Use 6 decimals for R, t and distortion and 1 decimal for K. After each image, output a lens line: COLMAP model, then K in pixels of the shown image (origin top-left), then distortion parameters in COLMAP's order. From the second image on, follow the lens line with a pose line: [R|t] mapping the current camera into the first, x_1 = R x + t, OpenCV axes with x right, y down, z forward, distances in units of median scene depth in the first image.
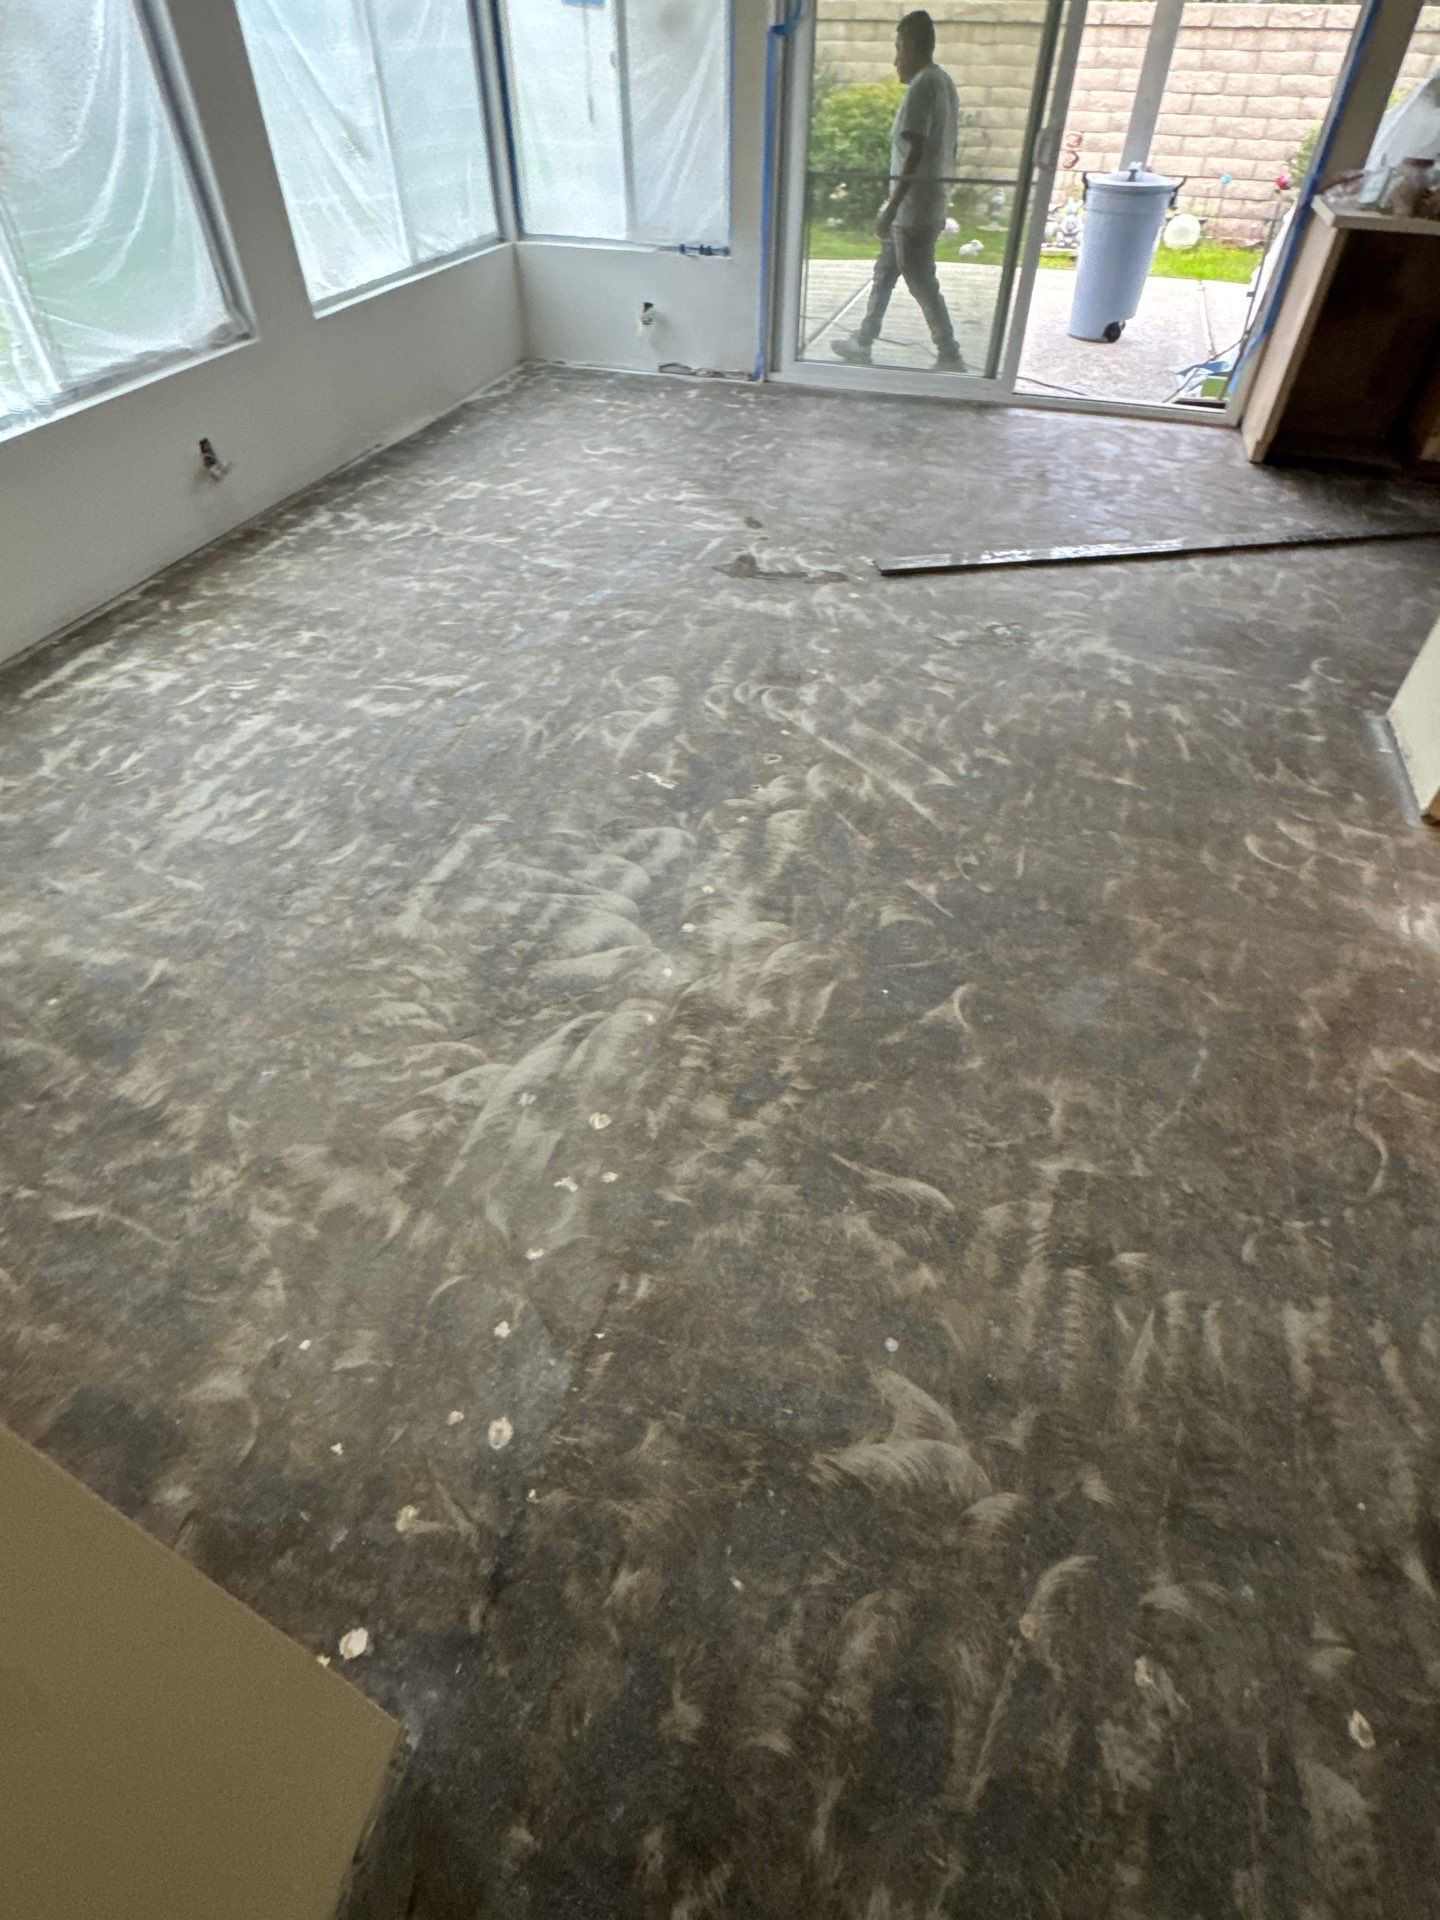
lens RADIAL K [[976.2, 0, 720.0], [0, 976.2, 960.0], [0, 0, 1]] dist [-0.005343, -0.002342]
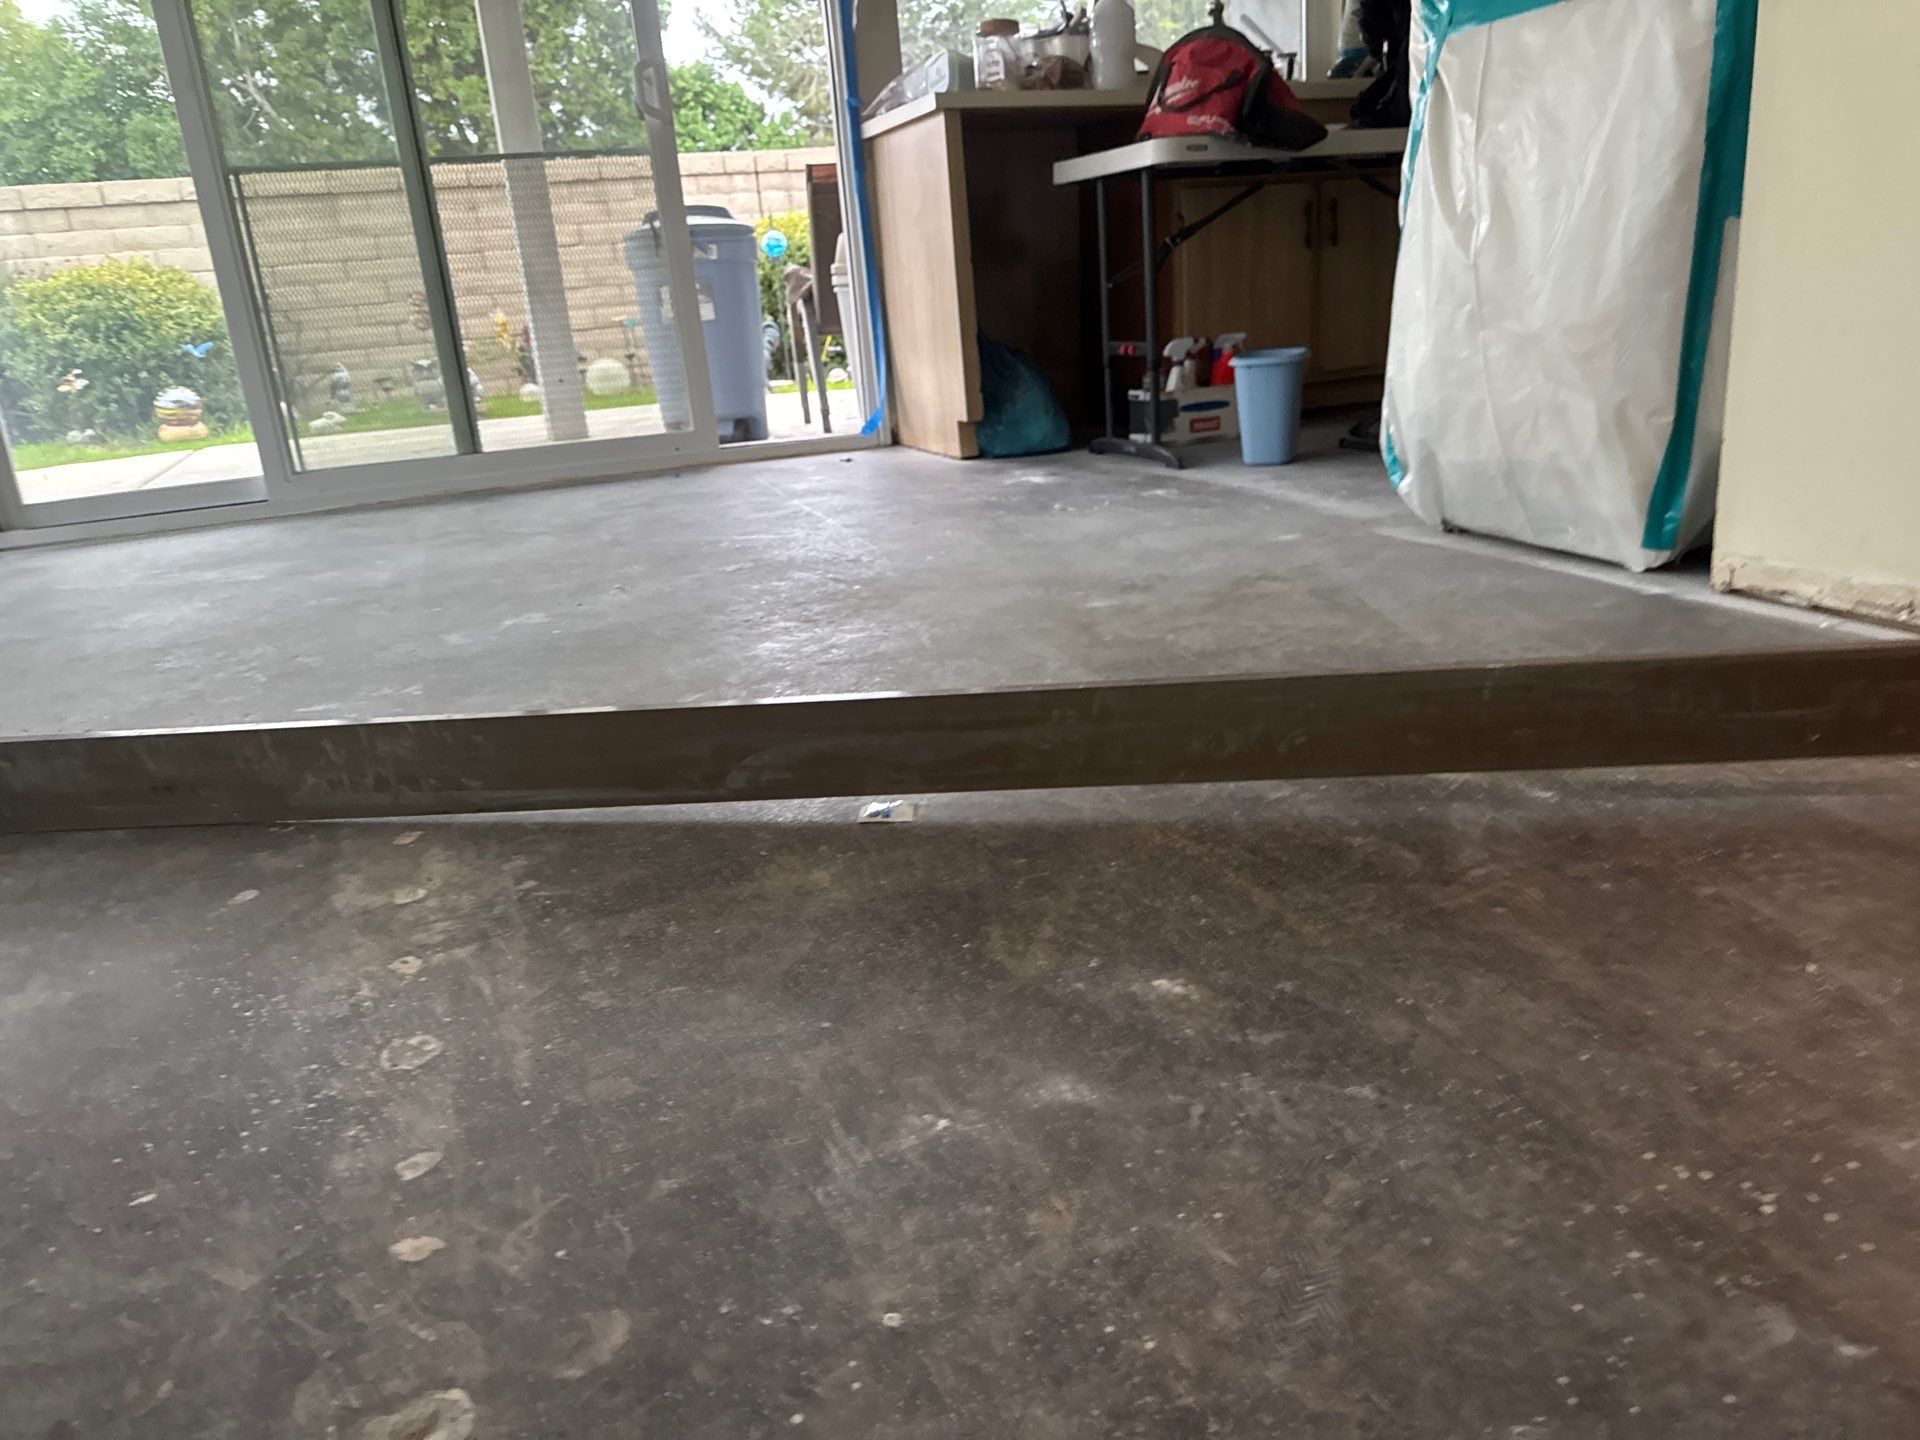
lens RADIAL K [[1372.1, 0, 955.3], [0, 1372.1, 721.1], [0, 0, 1]] dist [-0.007661, 0.000011]
pose [[0.780401, -0.260640, 0.568367, 0.018501], [0.499147, 0.807149, -0.315218, -0.111735], [-0.376598, 0.529695, 0.759998, 0.418795]]
